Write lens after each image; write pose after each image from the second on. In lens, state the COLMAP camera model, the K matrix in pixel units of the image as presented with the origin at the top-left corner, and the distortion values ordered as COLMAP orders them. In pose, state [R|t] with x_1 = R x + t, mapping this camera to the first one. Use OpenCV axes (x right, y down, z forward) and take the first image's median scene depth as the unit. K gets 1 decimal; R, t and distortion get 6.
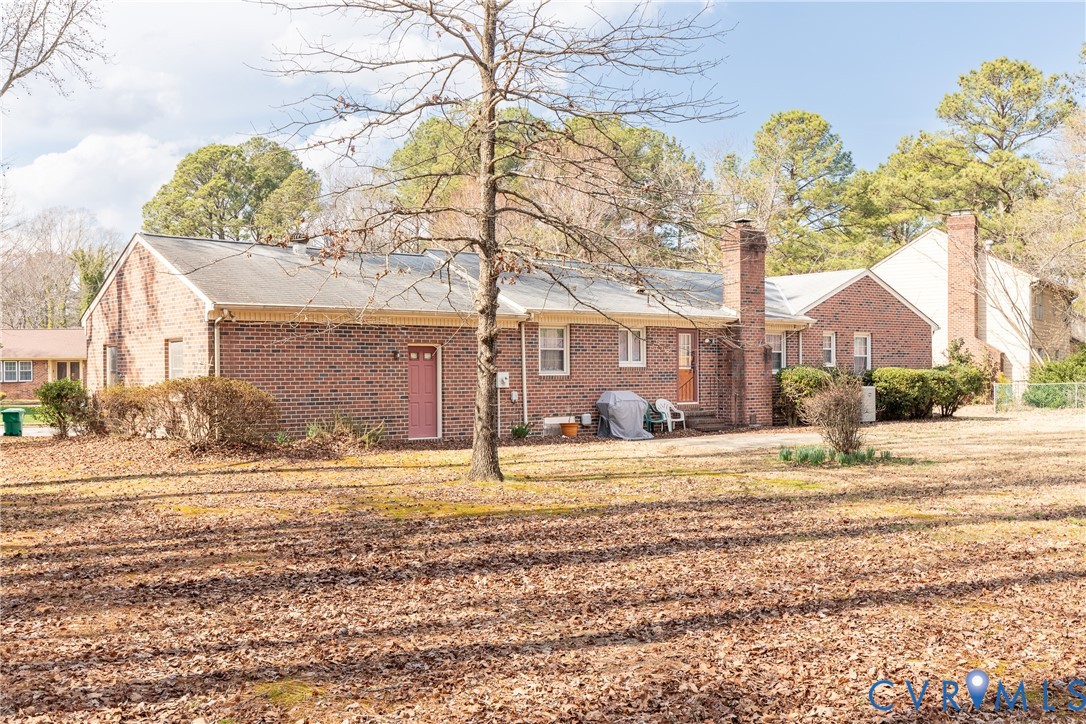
lens RADIAL K [[1054.9, 0, 543.0], [0, 1054.9, 362.0], [0, 0, 1]] dist [0.007529, 0.002652]
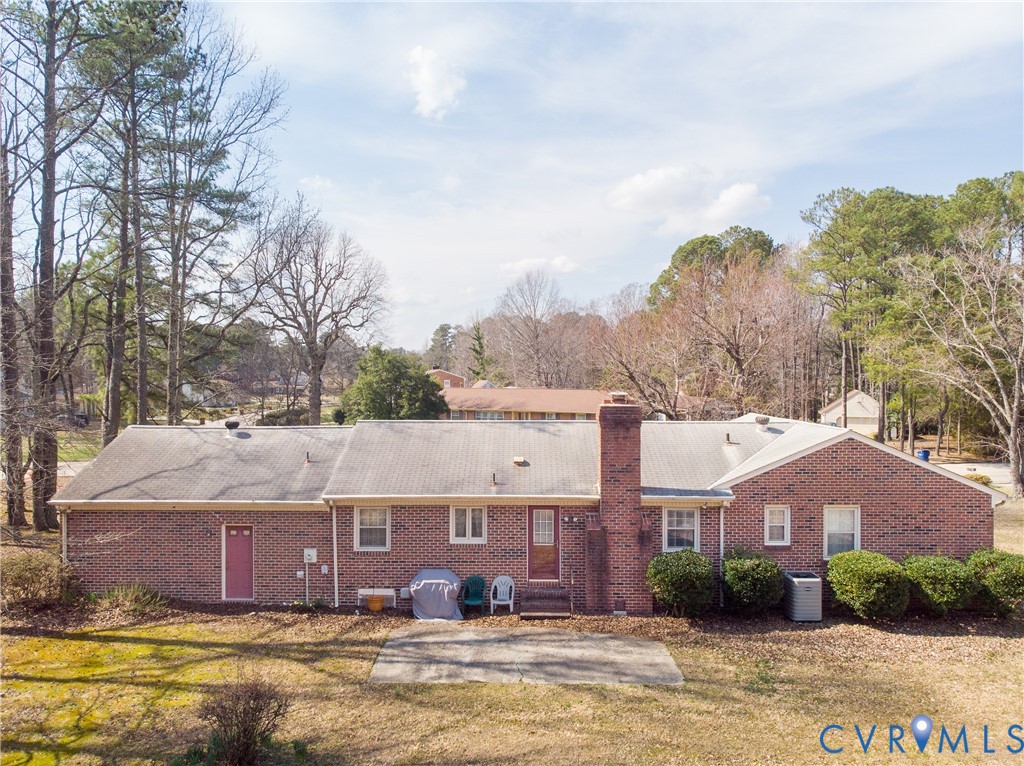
lens RADIAL K [[756.9, 0, 508.7], [0, 756.9, 377.7], [0, 0, 1]] dist [-0.002653, 0.012561]
pose [[0.765919, 0.005276, -0.642915, 0.565599], [0.003089, 0.999925, 0.011886, -0.160254], [0.642930, -0.011090, 0.765845, 0.424650]]
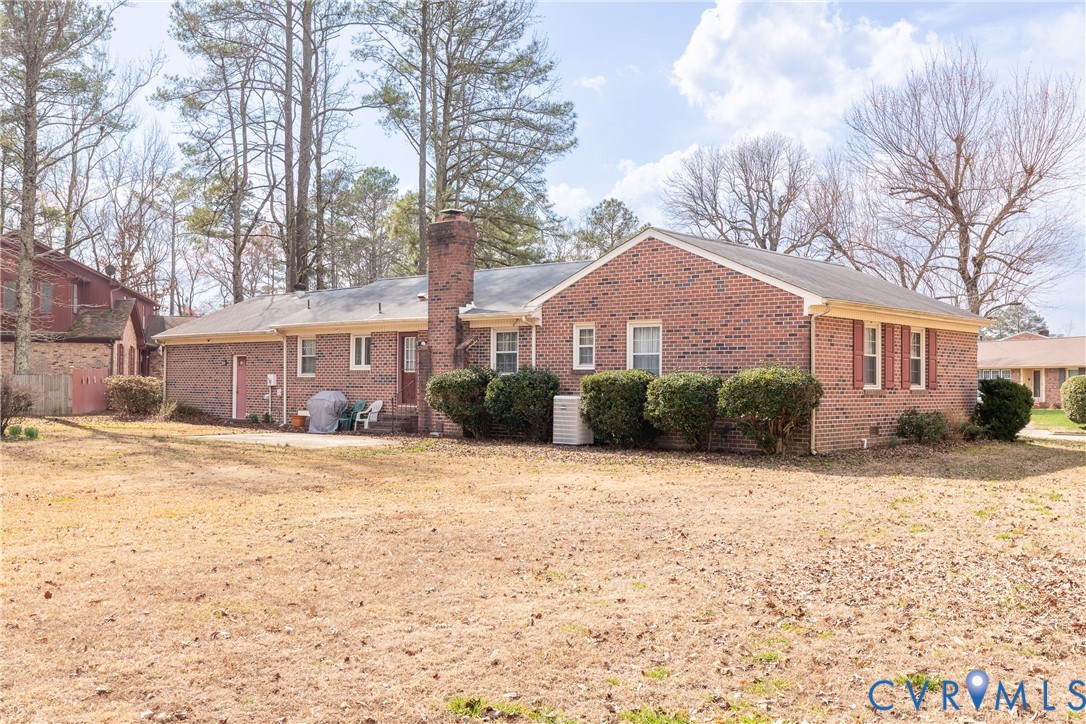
lens RADIAL K [[1054.9, 0, 543.0], [0, 1054.9, 362.0], [0, 0, 1]] dist [0.007529, 0.002652]
pose [[0.153577, -0.009866, -0.988087, 1.135702], [0.003789, 0.999949, -0.009395, 0.006763], [0.988129, -0.002301, 0.153606, 0.961115]]
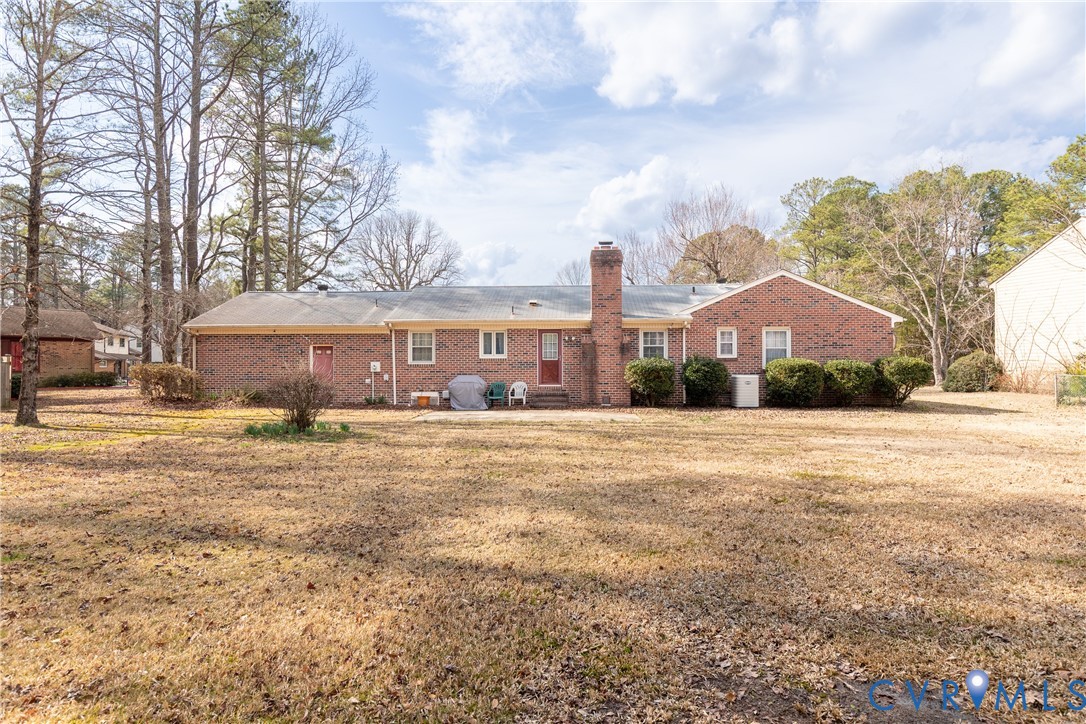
lens RADIAL K [[587.5, 0, 551.3], [0, 587.5, 360.3], [0, 0, 1]] dist [0.002822, -0.001511]
pose [[0.748780, -0.001067, -0.662818, 0.620903], [0.004411, 0.999985, 0.003373, 0.004722], [0.662804, -0.005449, 0.748773, 0.441702]]
